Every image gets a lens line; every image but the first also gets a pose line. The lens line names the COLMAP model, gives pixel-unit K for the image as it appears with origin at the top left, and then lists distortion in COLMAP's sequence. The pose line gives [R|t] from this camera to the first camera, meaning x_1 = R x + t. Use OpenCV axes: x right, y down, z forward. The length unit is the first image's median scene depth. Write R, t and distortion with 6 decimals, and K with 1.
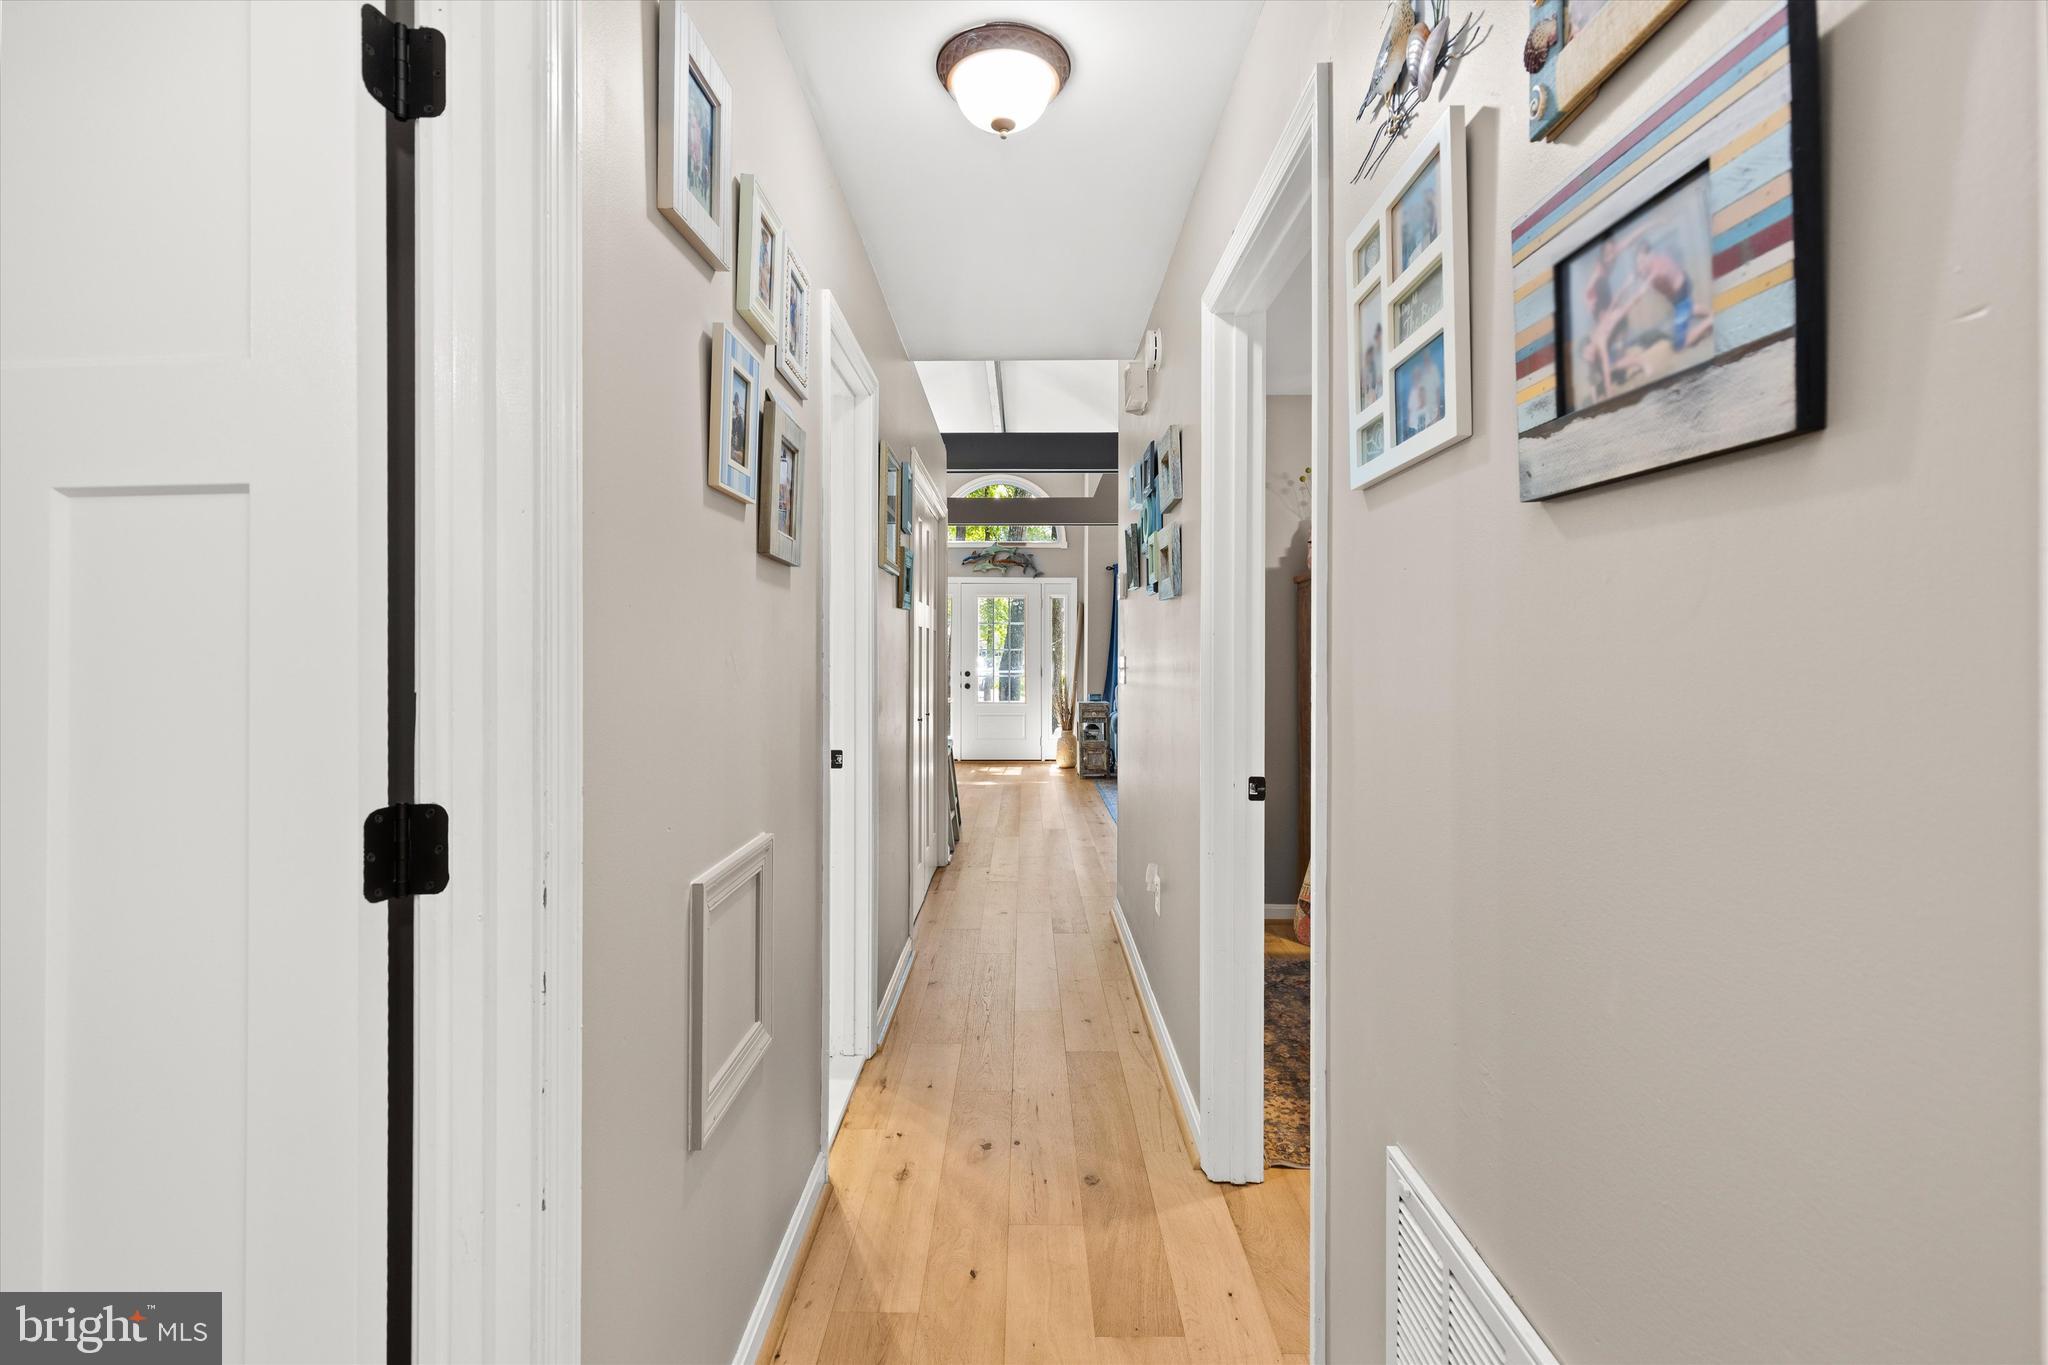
lens RADIAL K [[923.5, 0, 1022.2], [0, 923.5, 671.3], [0, 0, 1]] dist [0.010378, 0.000104]
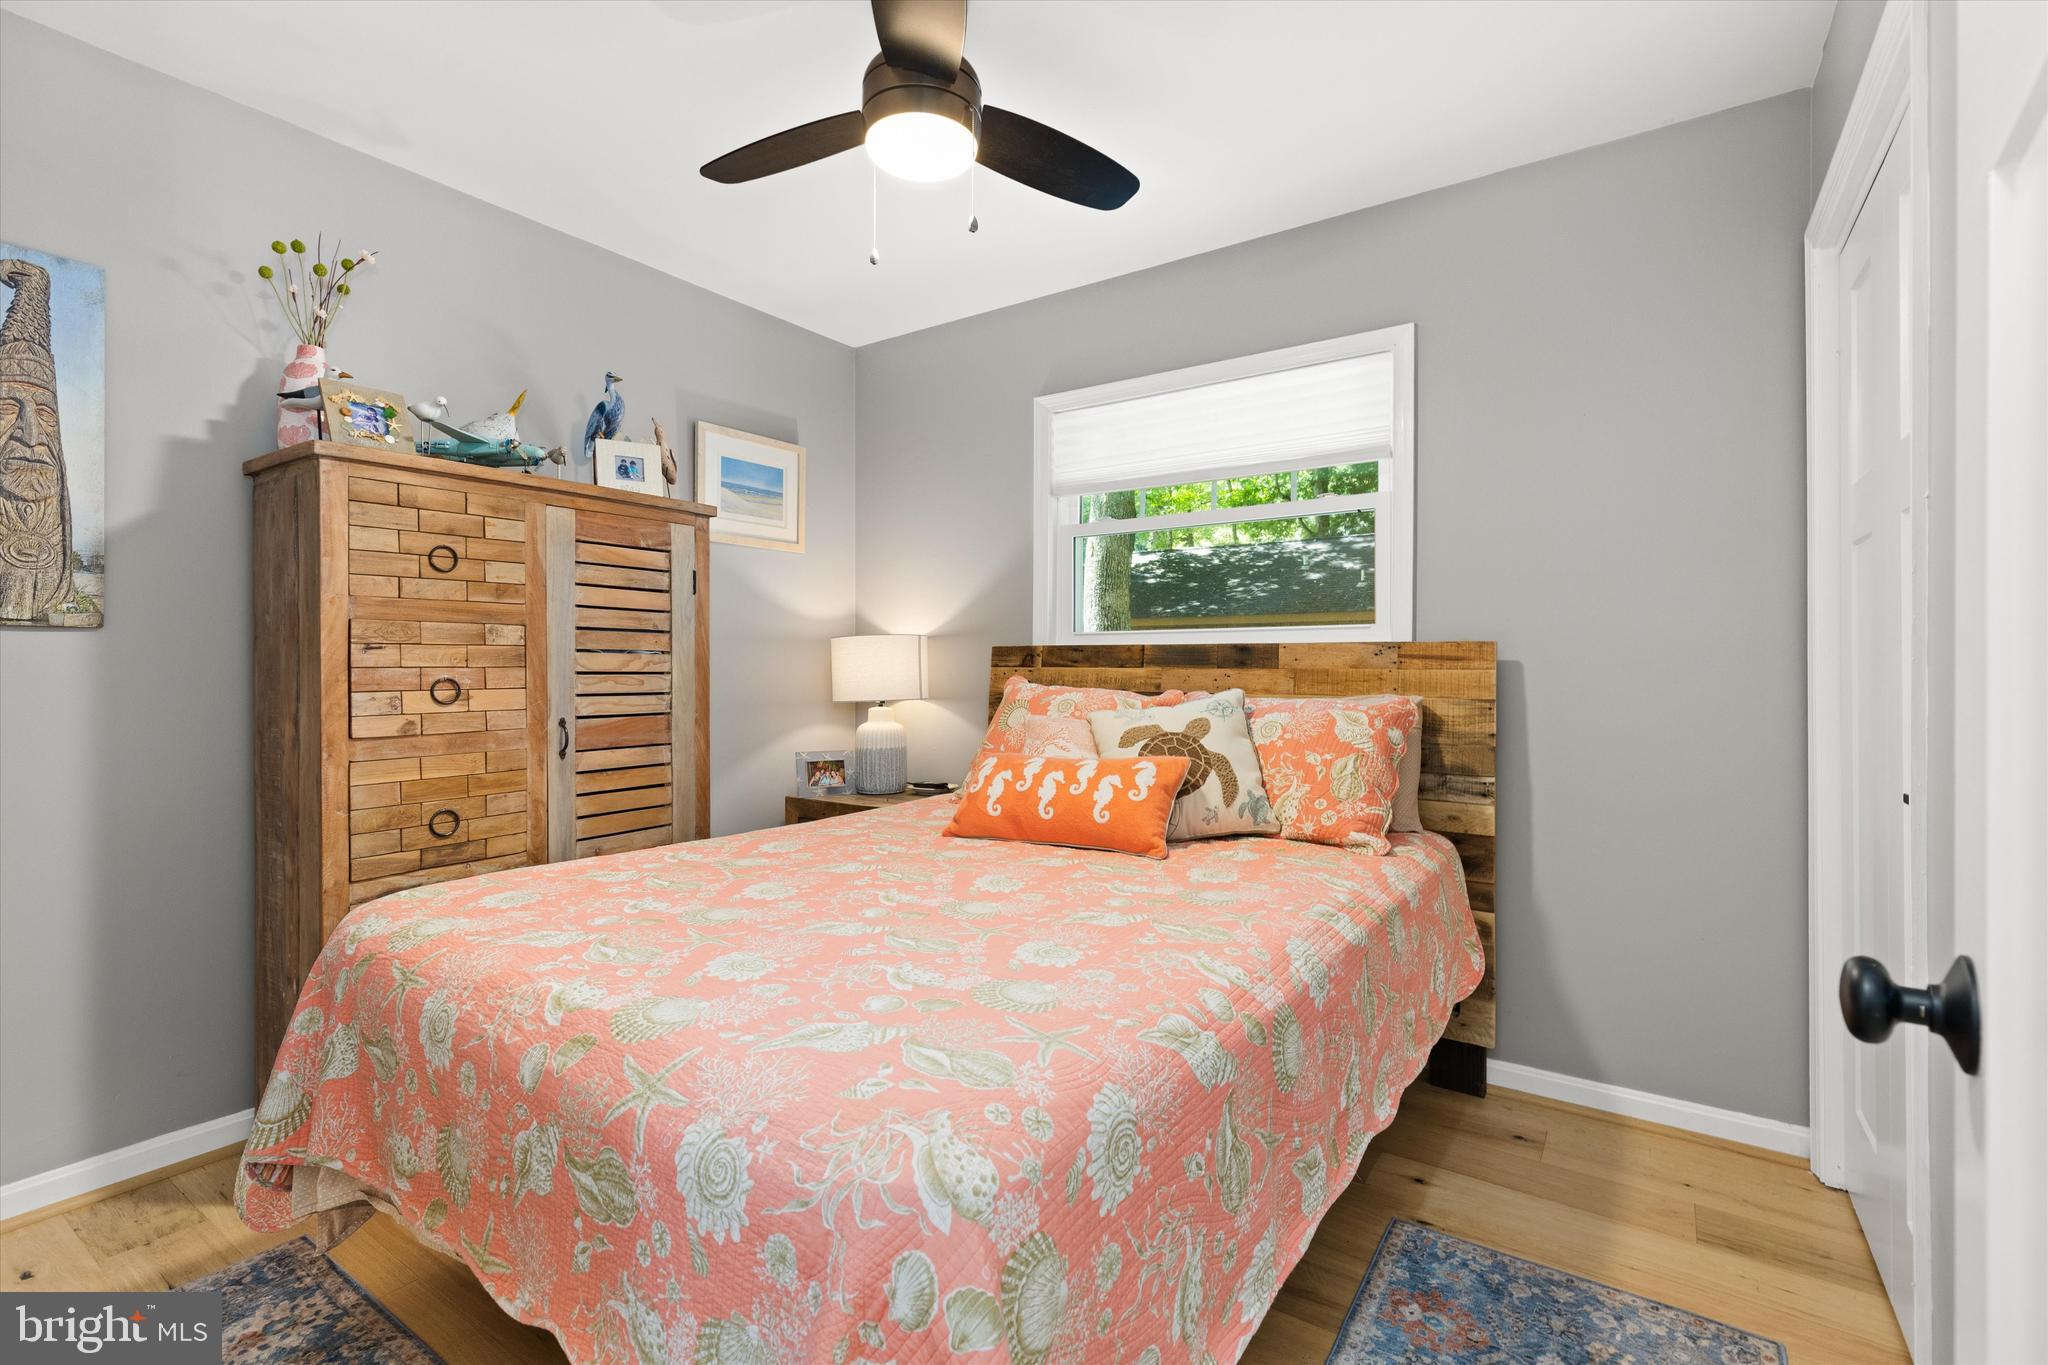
lens RADIAL K [[923.5, 0, 1022.1], [0, 923.5, 672.5], [0, 0, 1]] dist [0.010378, 0.000104]
pose [[0.561655, -0.002064, 0.827369, 0.117721], [0.008066, 0.999963, -0.002981, 0.008475], [-0.827332, 0.008348, 0.561651, 0.388584]]
